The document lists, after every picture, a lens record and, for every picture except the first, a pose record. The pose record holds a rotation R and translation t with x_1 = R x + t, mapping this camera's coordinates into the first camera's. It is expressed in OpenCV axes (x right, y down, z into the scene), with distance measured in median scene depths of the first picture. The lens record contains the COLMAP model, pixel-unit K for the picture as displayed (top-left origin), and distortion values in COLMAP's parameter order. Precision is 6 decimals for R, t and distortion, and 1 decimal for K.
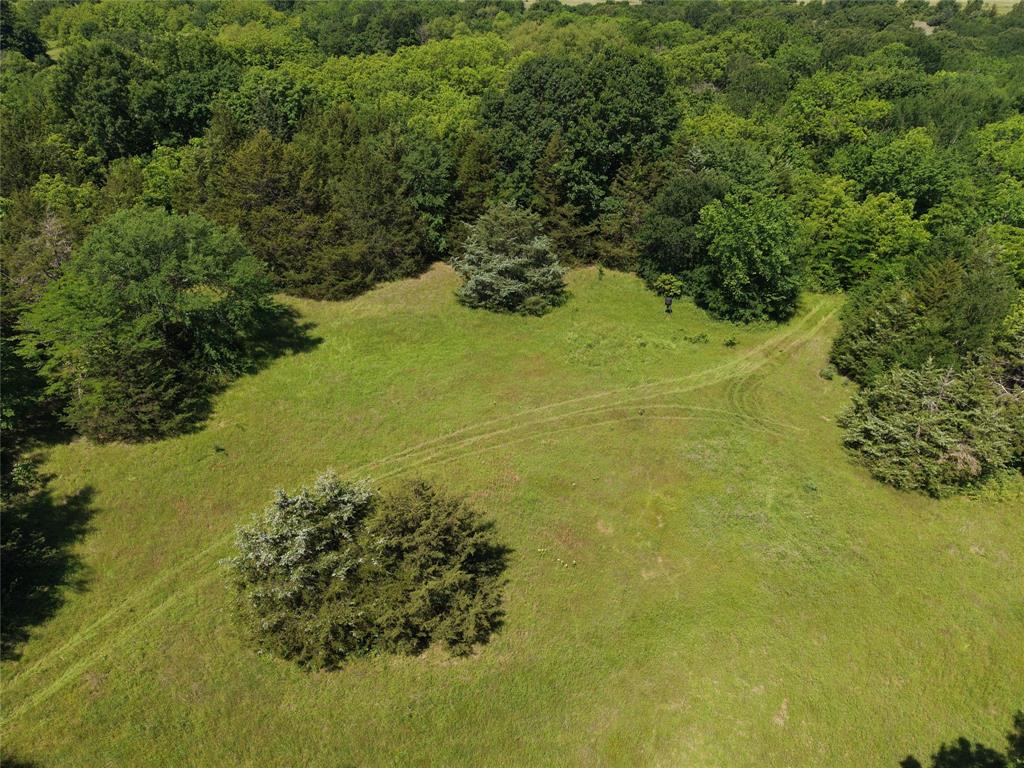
lens RADIAL K [[679.9, 0, 510.0], [0, 679.9, 394.0], [0, 0, 1]] dist [0.027057, -0.025021]
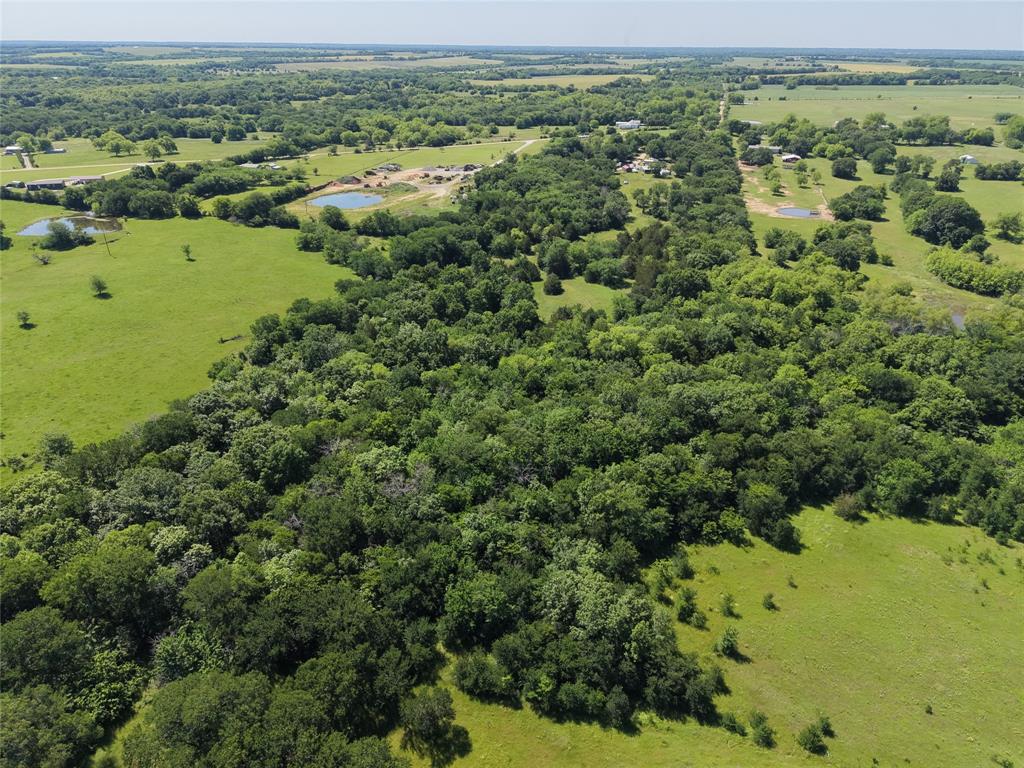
lens RADIAL K [[679.9, 0, 510.7], [0, 679.9, 383.8], [0, 0, 1]] dist [0.027057, -0.025021]
pose [[-0.285769, 0.417137, -0.862747, 5.248582], [-0.508845, 0.696837, 0.505465, -1.979409], [0.812043, 0.583451, 0.013123, 0.710684]]
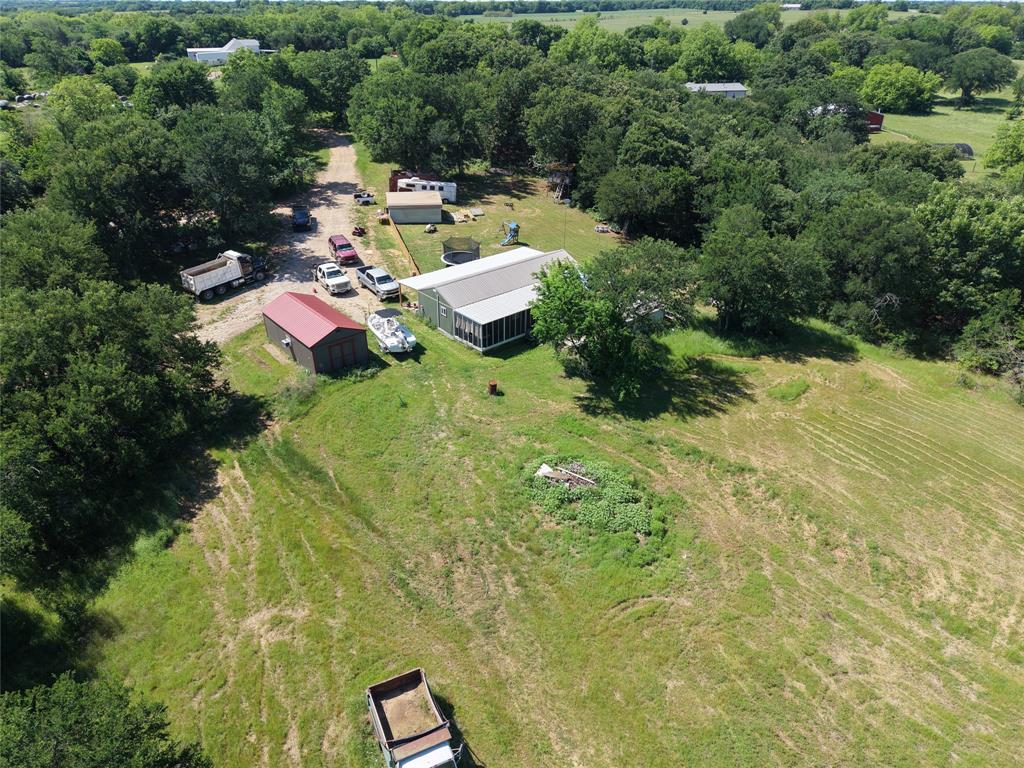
lens RADIAL K [[679.9, 0, 510.5], [0, 679.9, 377.2], [0, 0, 1]] dist [0.027057, -0.025021]
pose [[0.235666, 0.458960, -0.856631, -3.977689], [-0.508129, 0.809566, 0.293953, -0.436021], [0.828412, 0.366005, 0.423998, 0.216184]]
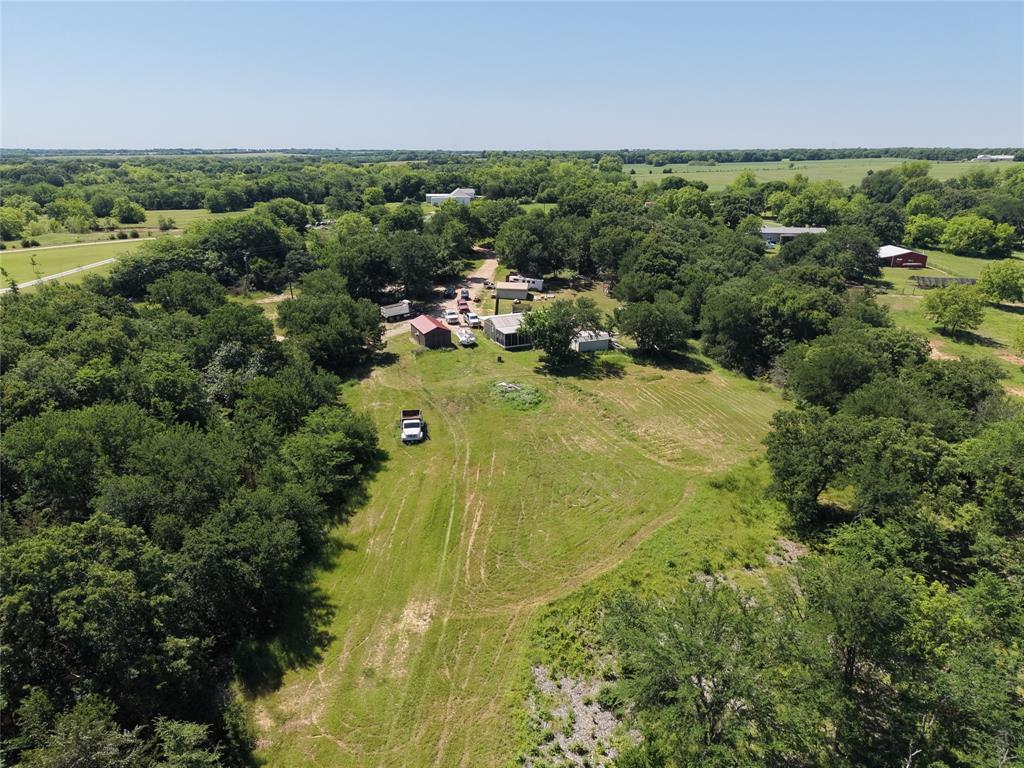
lens RADIAL K [[679.9, 0, 508.6], [0, 679.9, 387.2], [0, 0, 1]] dist [0.027057, -0.025021]
pose [[-0.071008, 0.319168, -0.945034, -2.789557], [-0.520902, 0.796109, 0.308011, -0.717881], [0.850658, 0.514142, 0.109726, 0.464693]]
